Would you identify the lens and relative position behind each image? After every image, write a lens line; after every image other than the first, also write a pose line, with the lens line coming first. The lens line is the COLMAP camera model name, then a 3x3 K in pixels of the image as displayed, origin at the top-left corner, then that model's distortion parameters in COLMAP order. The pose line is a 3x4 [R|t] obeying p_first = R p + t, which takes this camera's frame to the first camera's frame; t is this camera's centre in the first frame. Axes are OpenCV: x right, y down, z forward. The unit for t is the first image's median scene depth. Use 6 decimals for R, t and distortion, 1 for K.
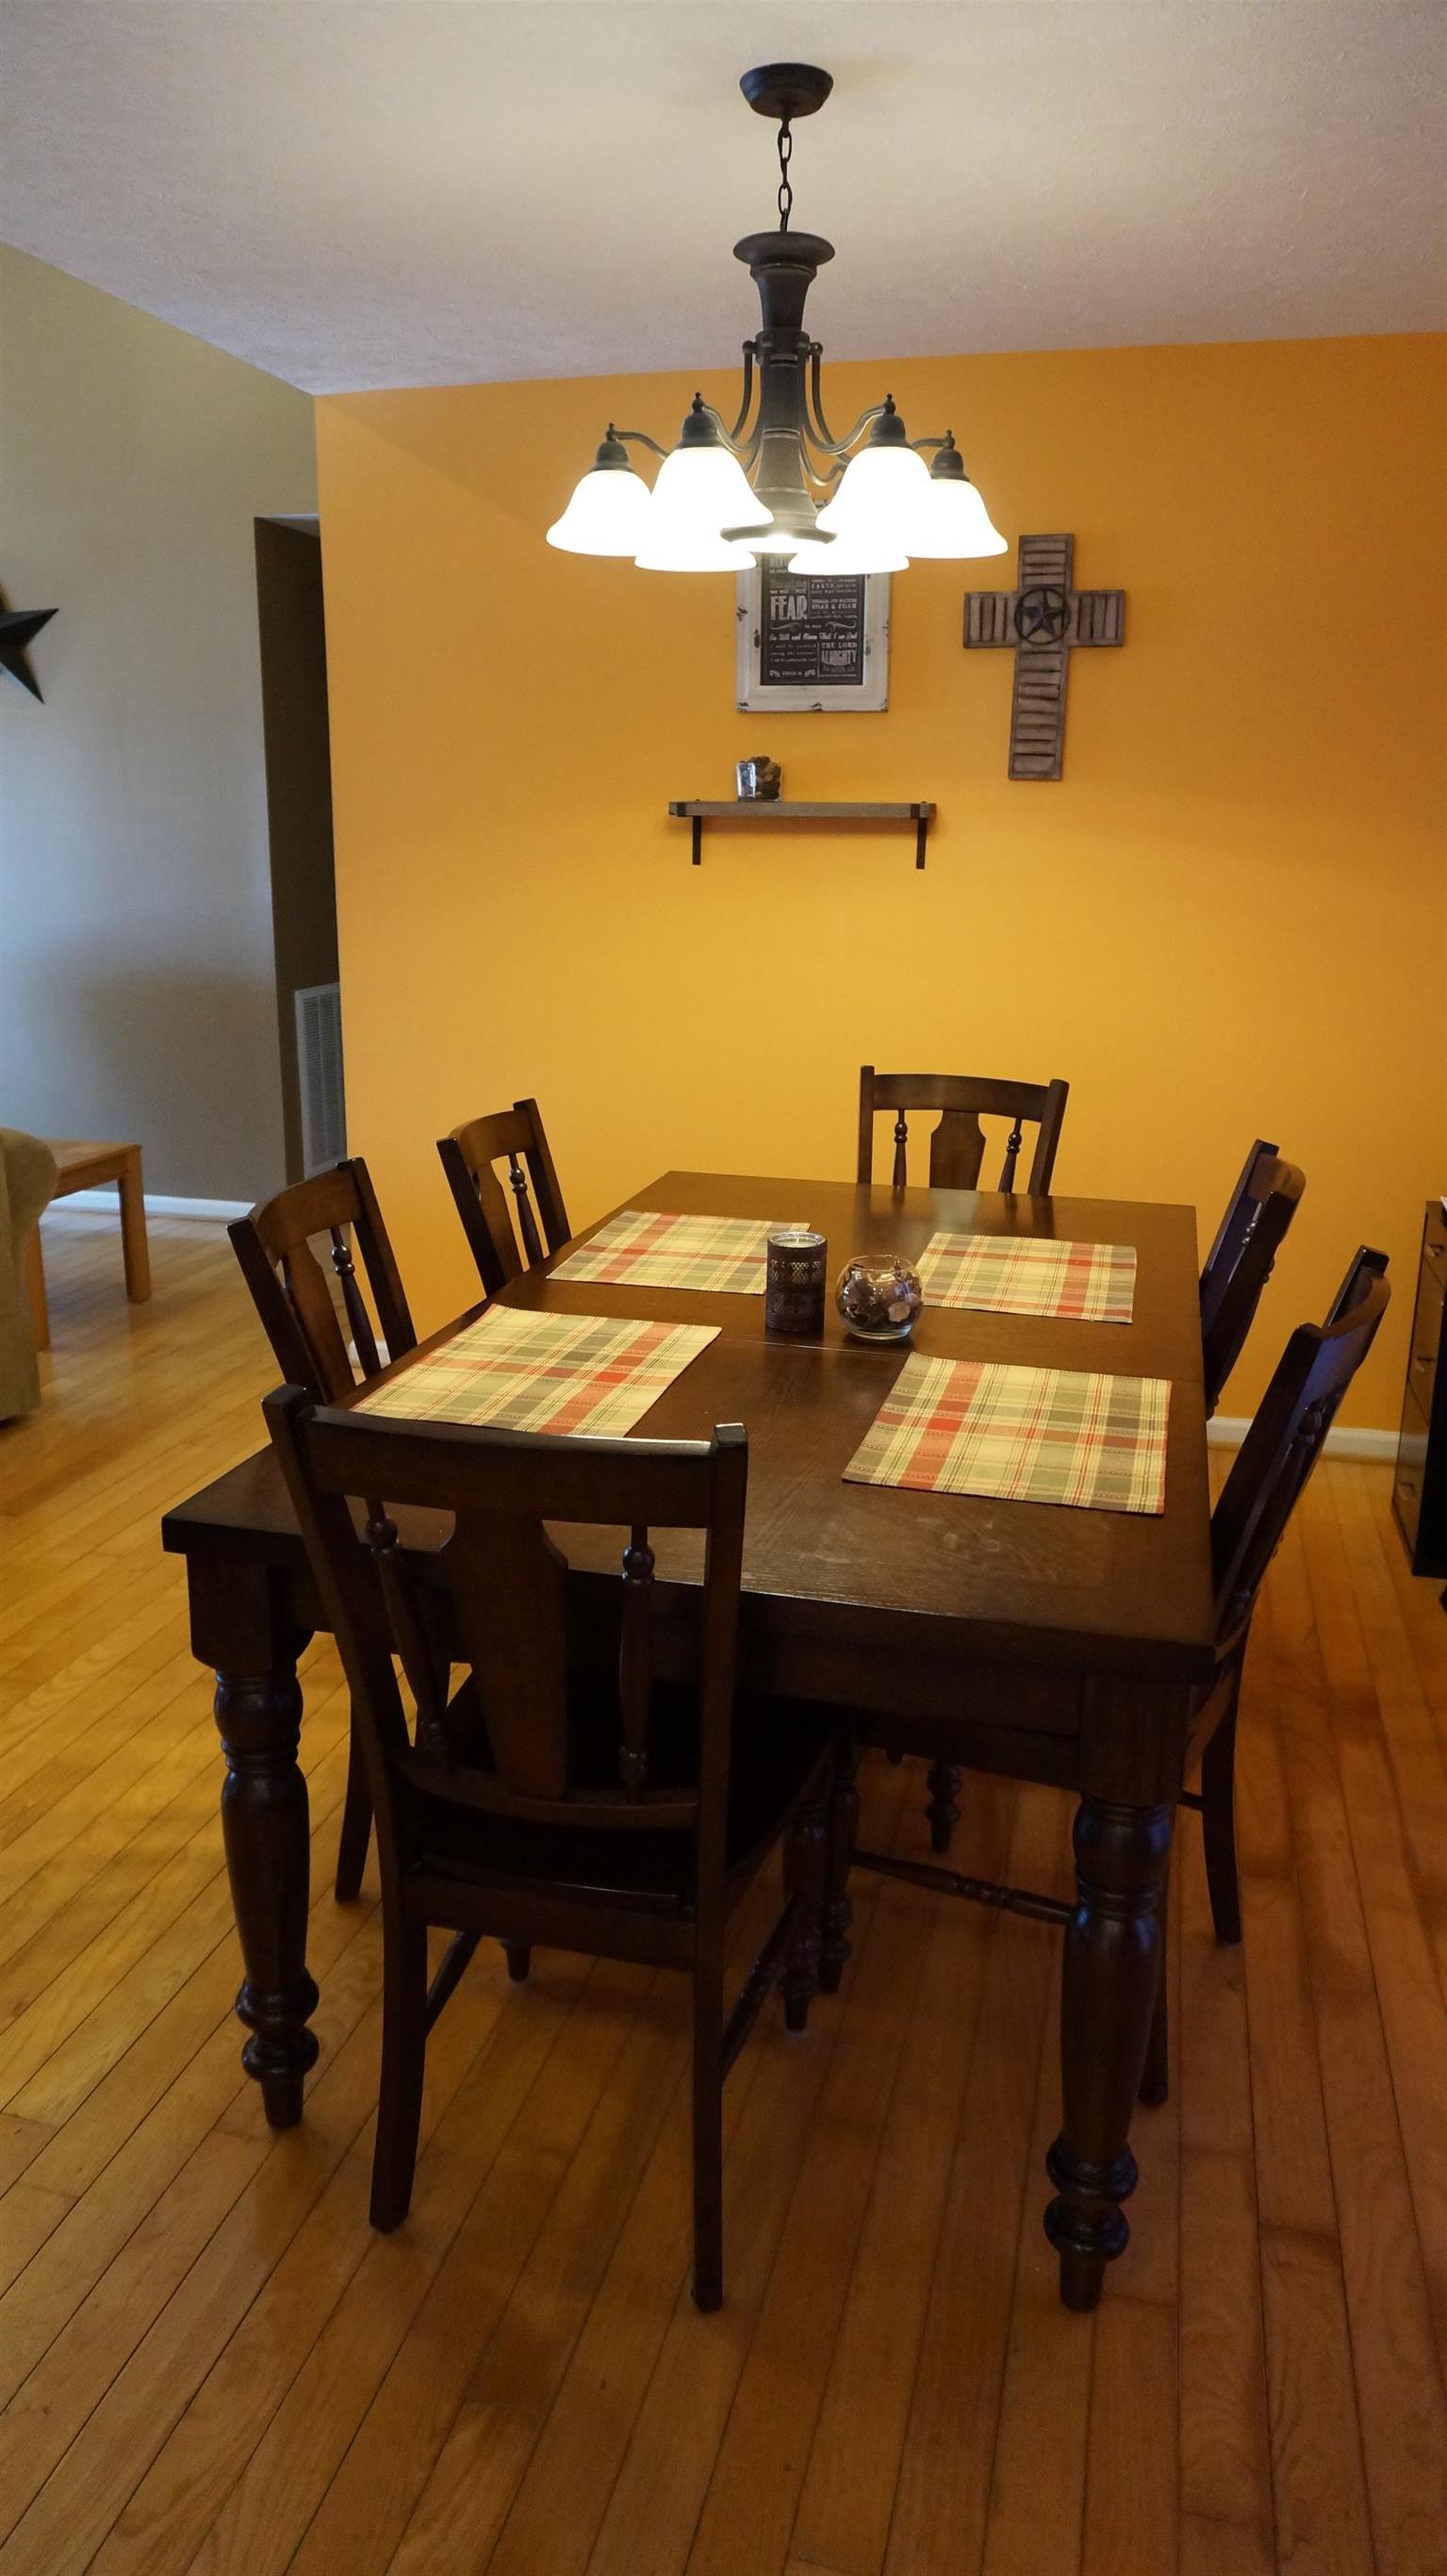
lens RADIAL K [[1706.3, 0, 724.2], [0, 1706.3, 1270.1], [0, 0, 1]] dist [-0.042752, 0.023375]
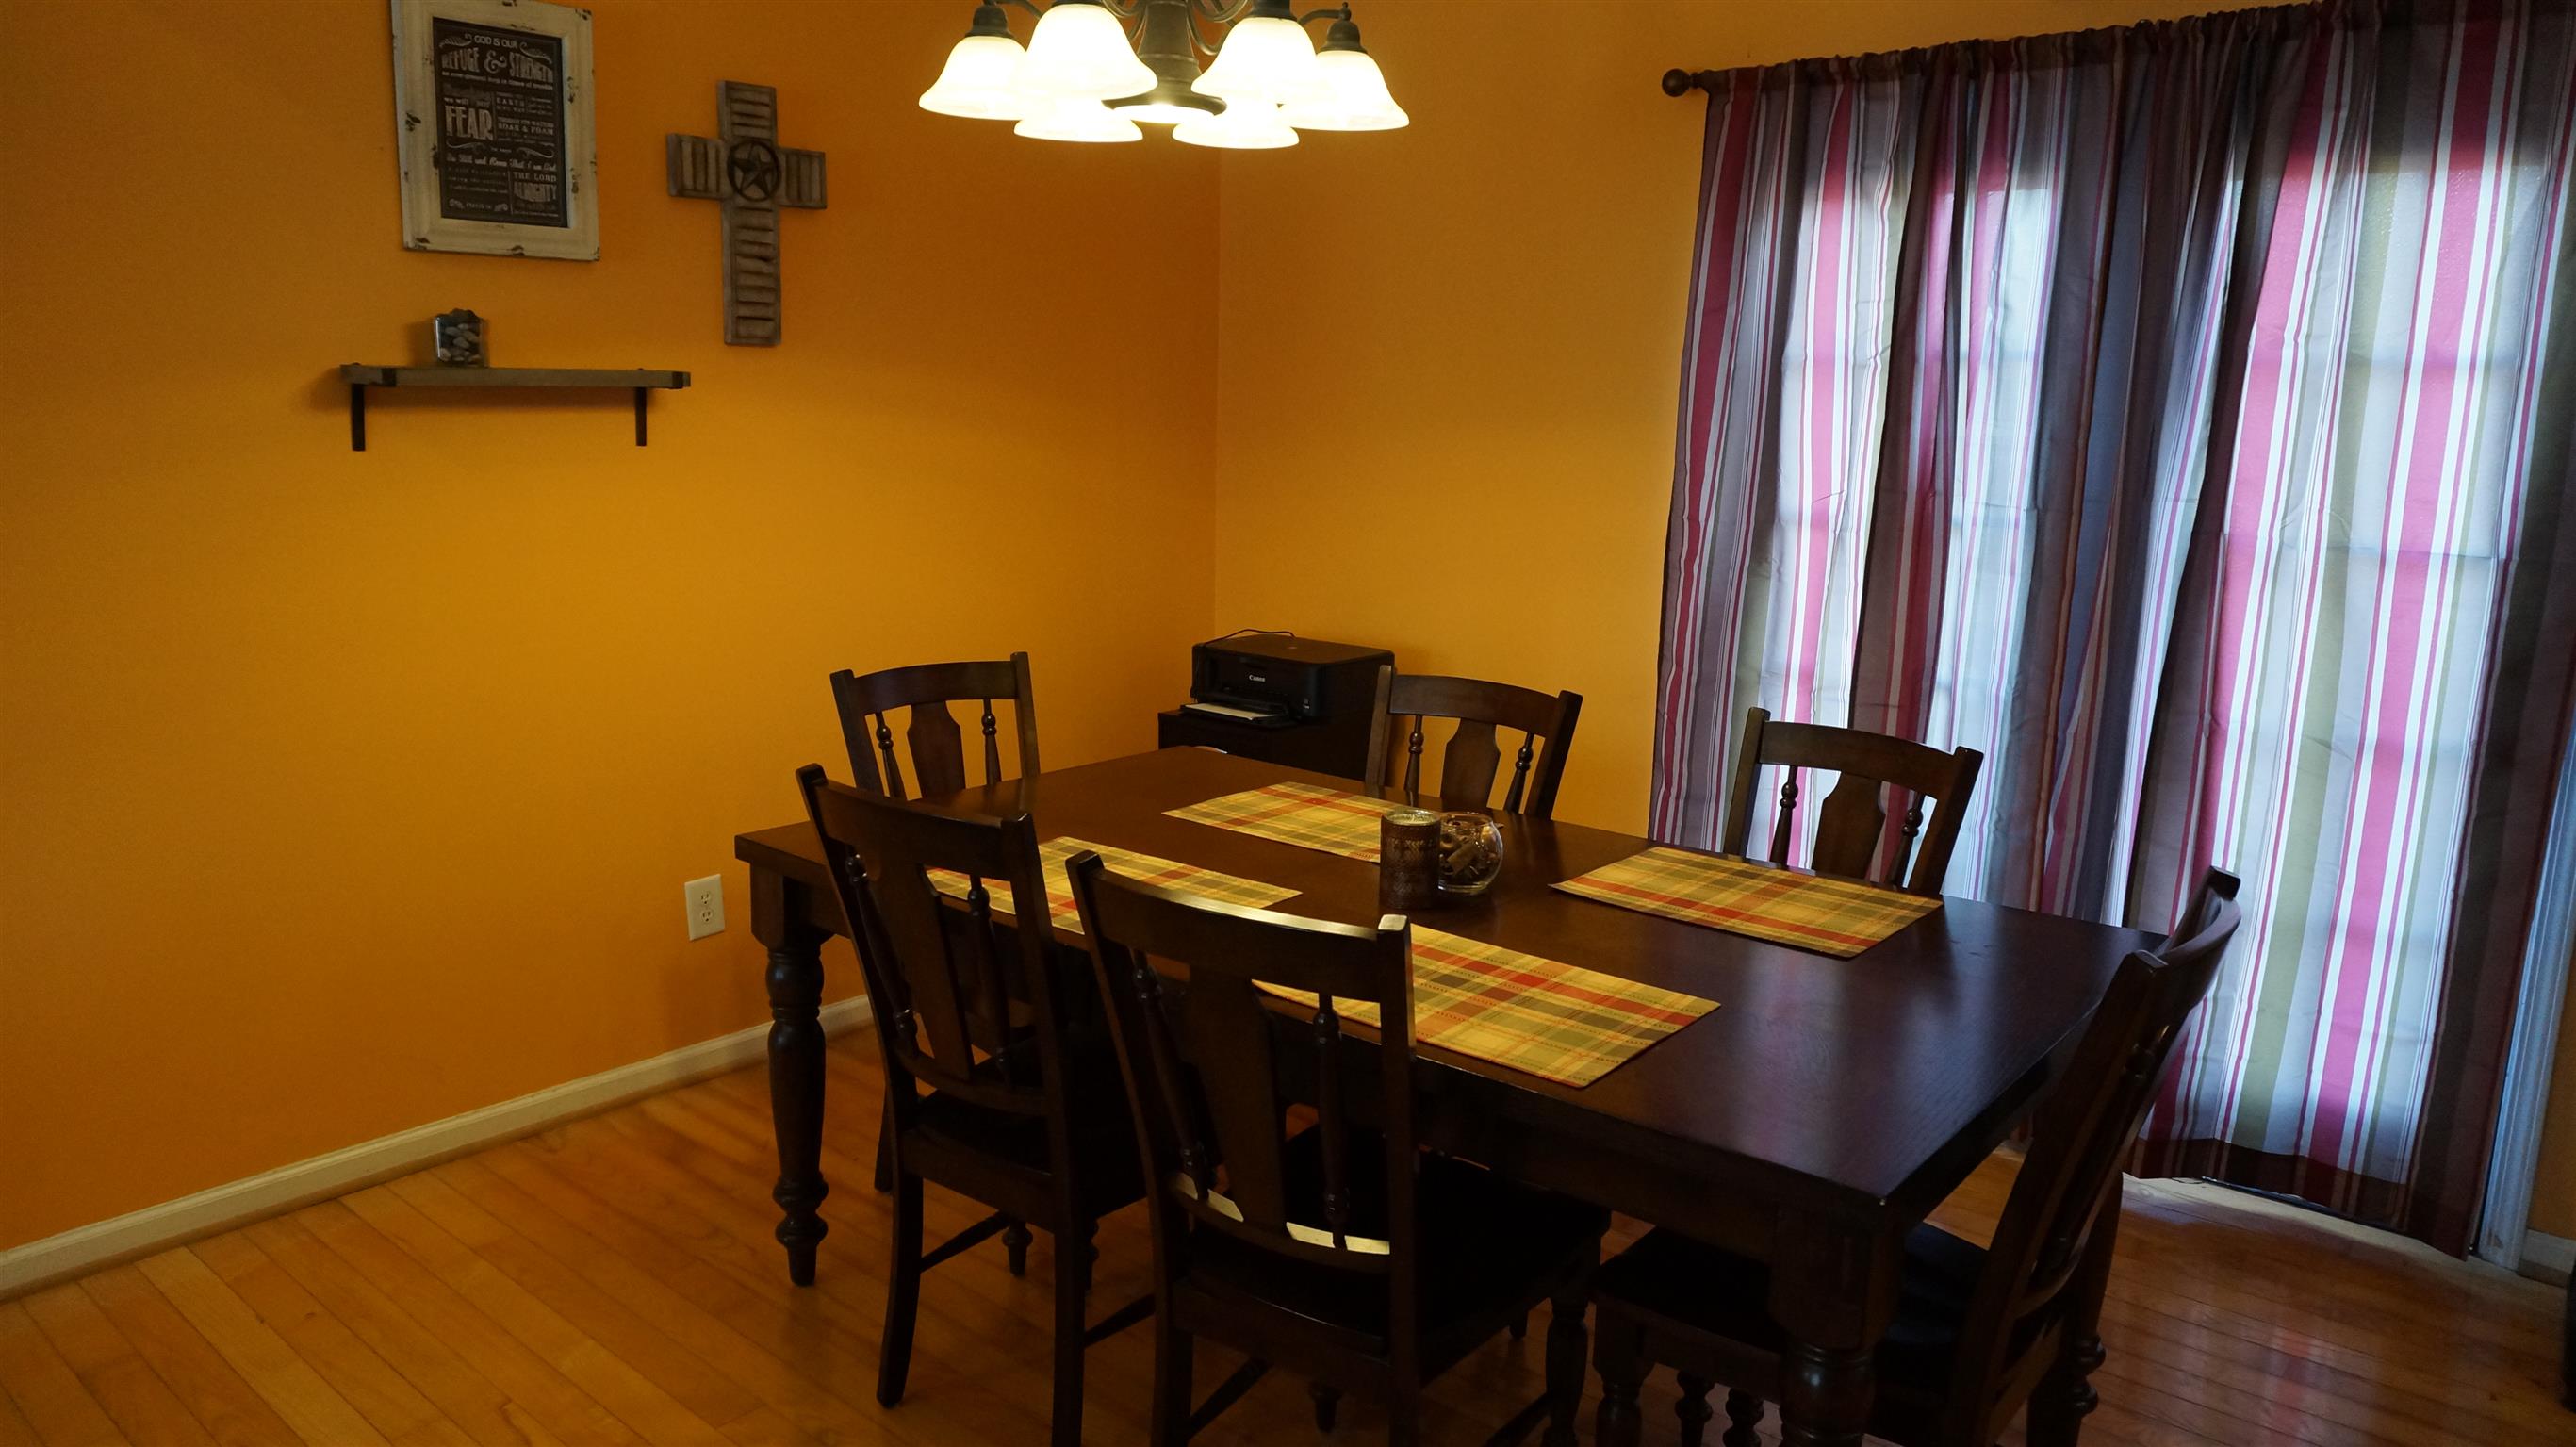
lens RADIAL K [[1706.3, 0, 1293.5], [0, 1706.3, 742.8], [0, 0, 1]] dist [-0.042752, 0.023375]
pose [[0.420231, -0.194520, 0.886323, -0.565476], [0.208362, 0.971340, 0.114388, -0.125084], [-0.883171, 0.136607, 0.448718, 0.363158]]
